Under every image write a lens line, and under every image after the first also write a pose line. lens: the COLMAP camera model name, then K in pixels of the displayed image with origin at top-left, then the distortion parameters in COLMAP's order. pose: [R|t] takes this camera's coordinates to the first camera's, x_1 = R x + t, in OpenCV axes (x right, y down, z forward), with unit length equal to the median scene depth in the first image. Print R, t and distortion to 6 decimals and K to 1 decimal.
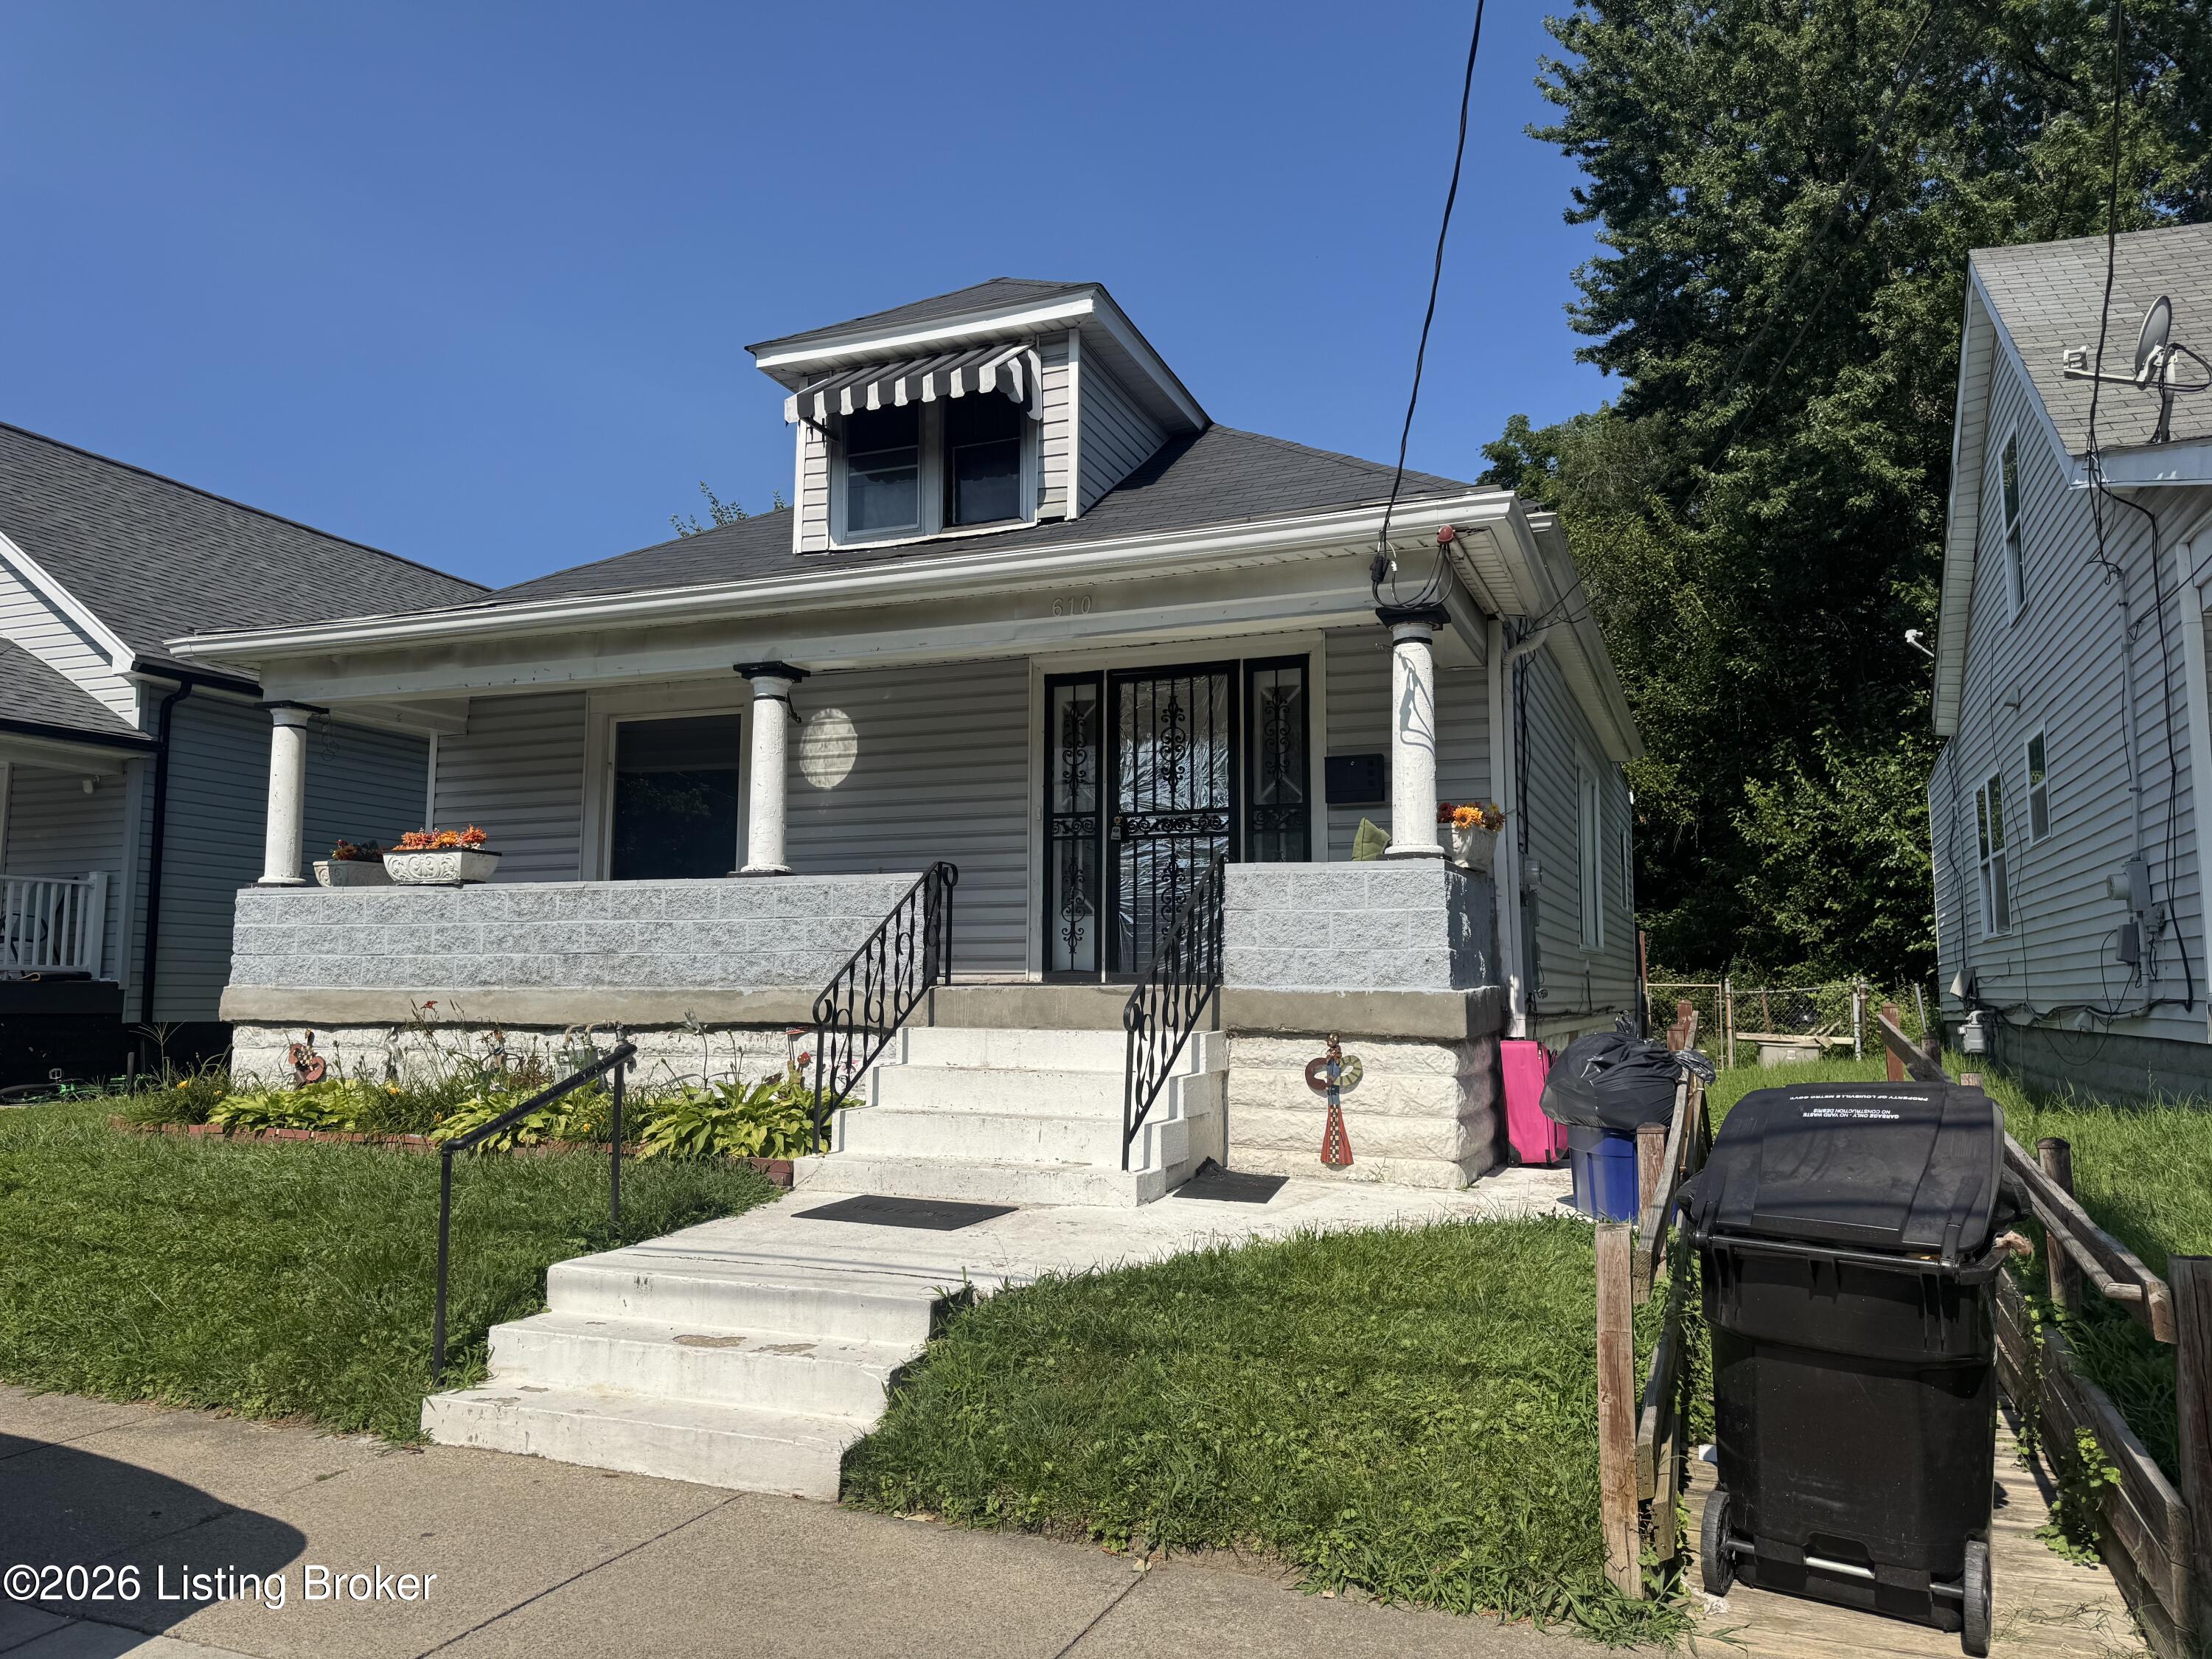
lens RADIAL K [[1549.0, 0, 1106.0], [0, 1549.0, 829.5], [0, 0, 1]] dist [0.125424, -0.098083]
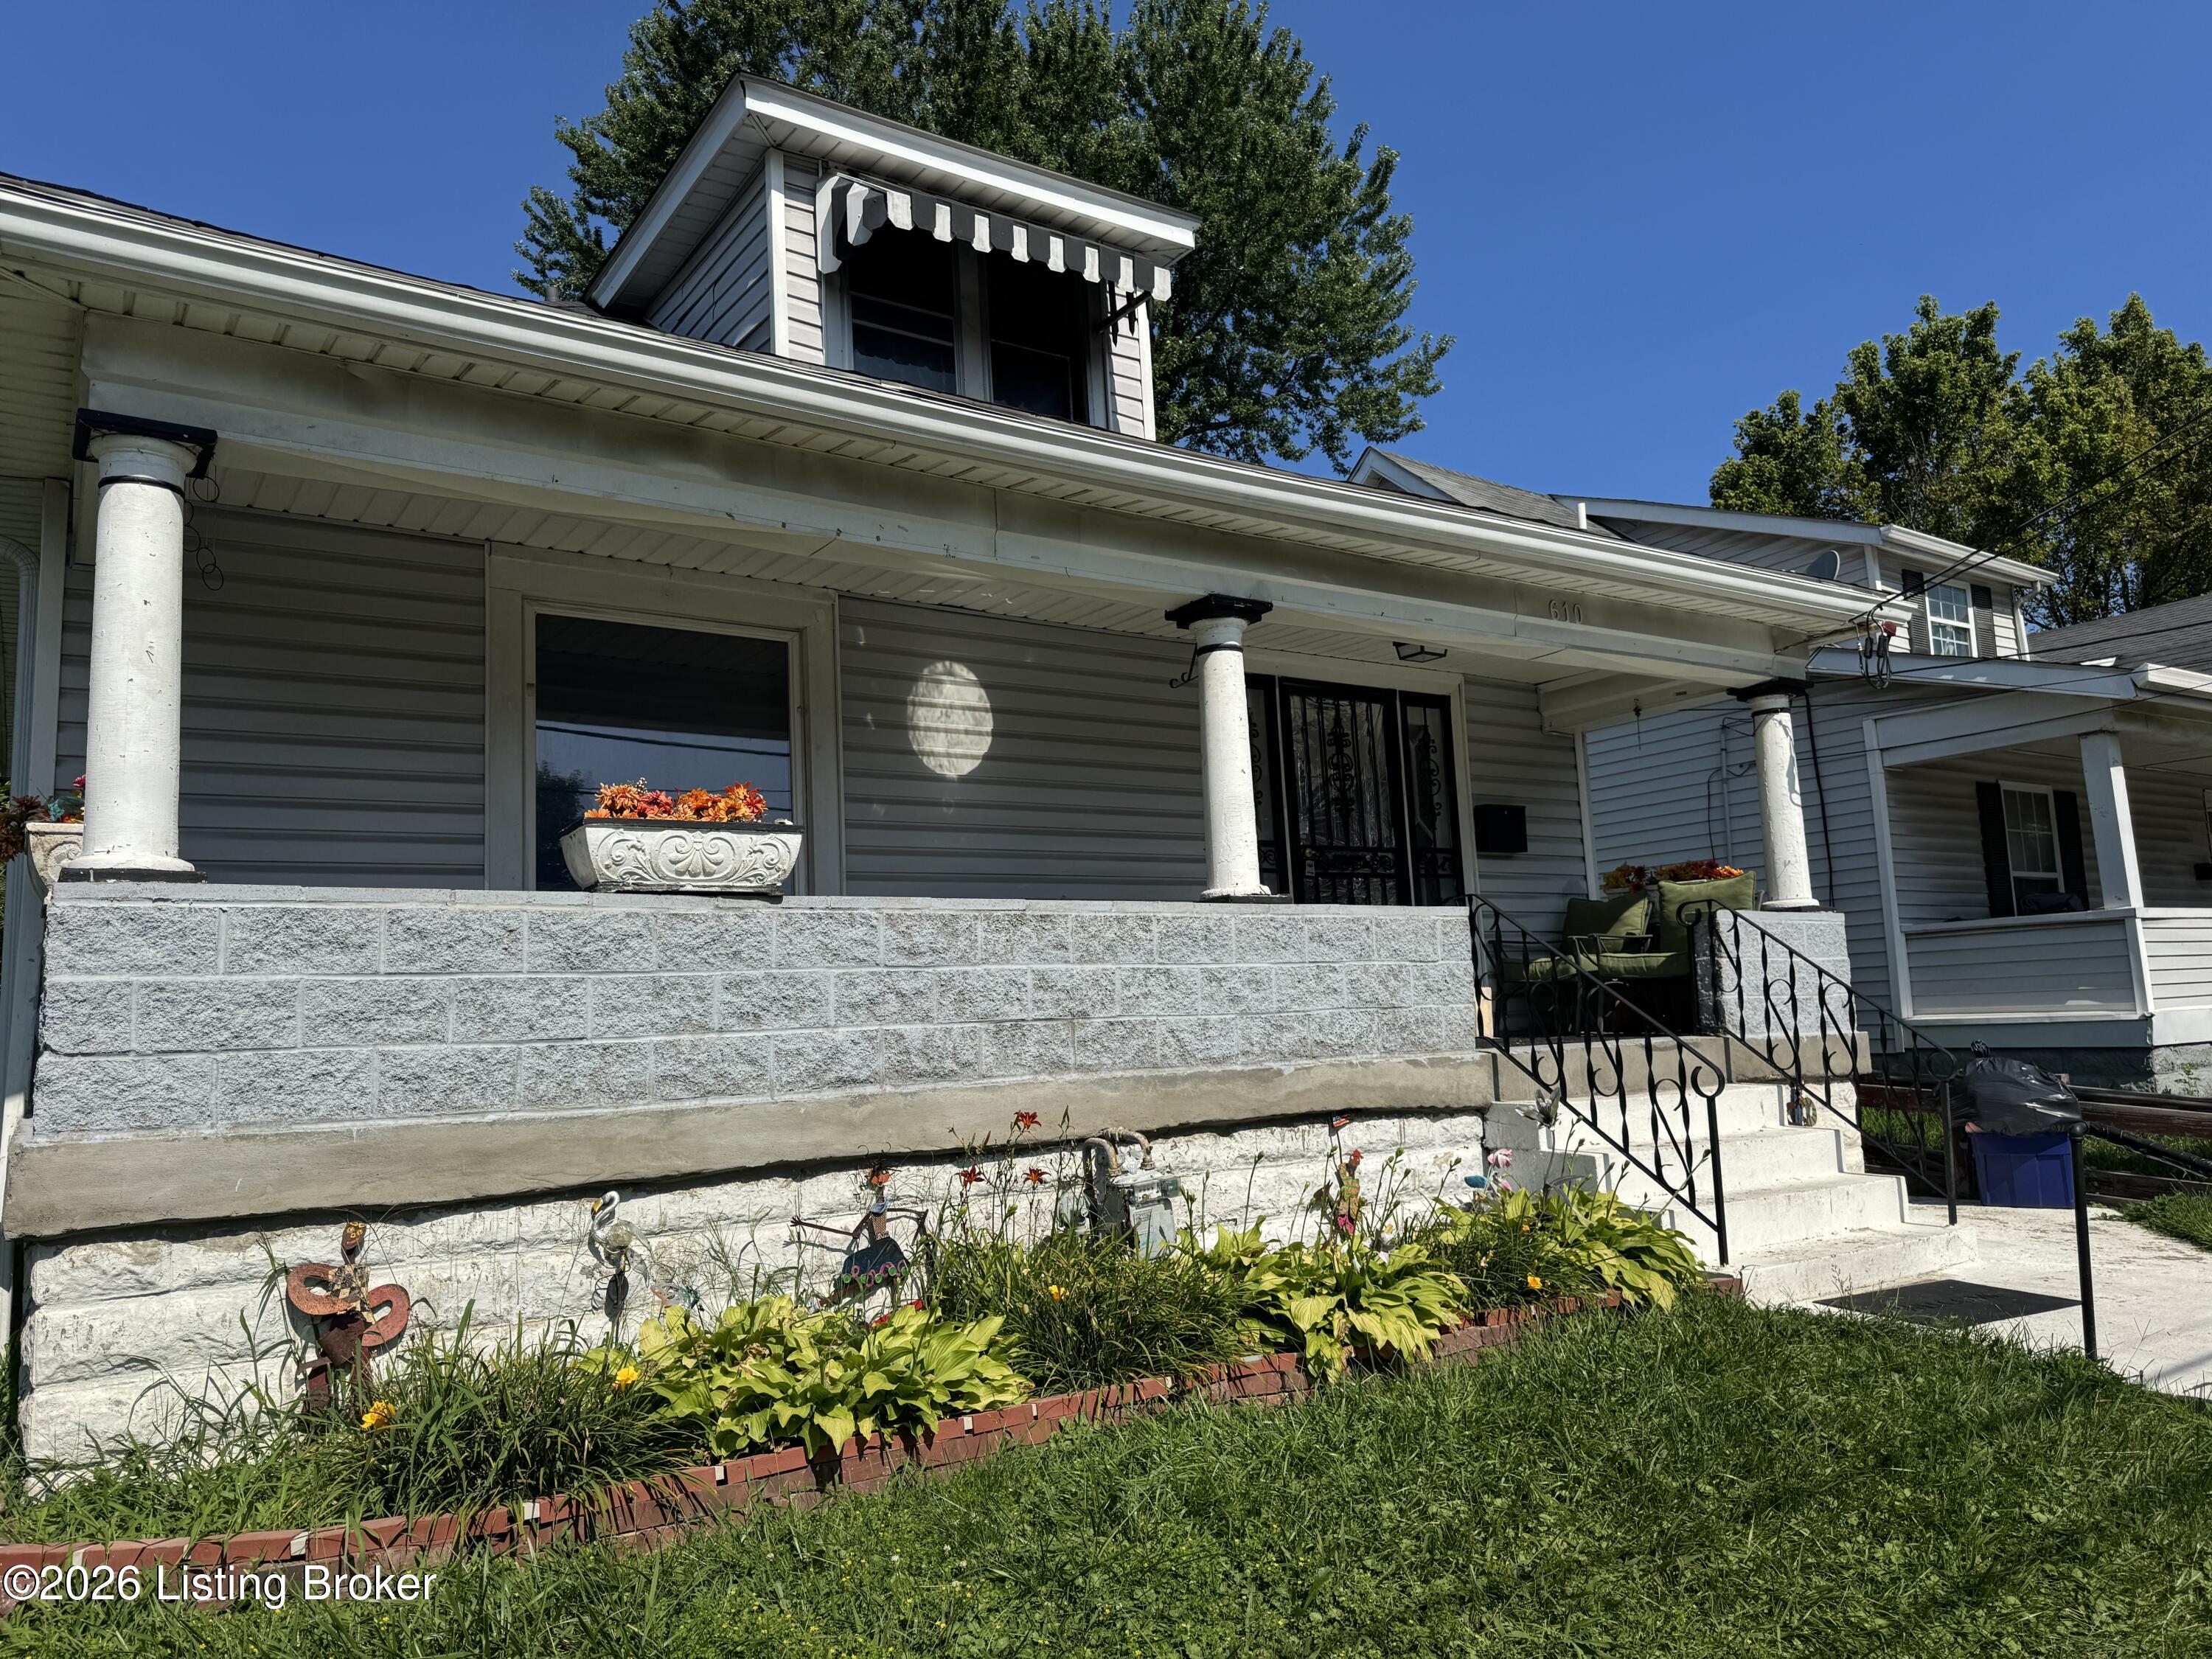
lens RADIAL K [[1549.0, 0, 1106.0], [0, 1549.0, 829.5], [0, 0, 1]] dist [0.125424, -0.098083]
pose [[0.549856, 0.077062, 0.831697, -0.785507], [-0.041729, 0.997026, -0.064793, 0.042213], [-0.834216, 0.000921, 0.551437, 0.629568]]
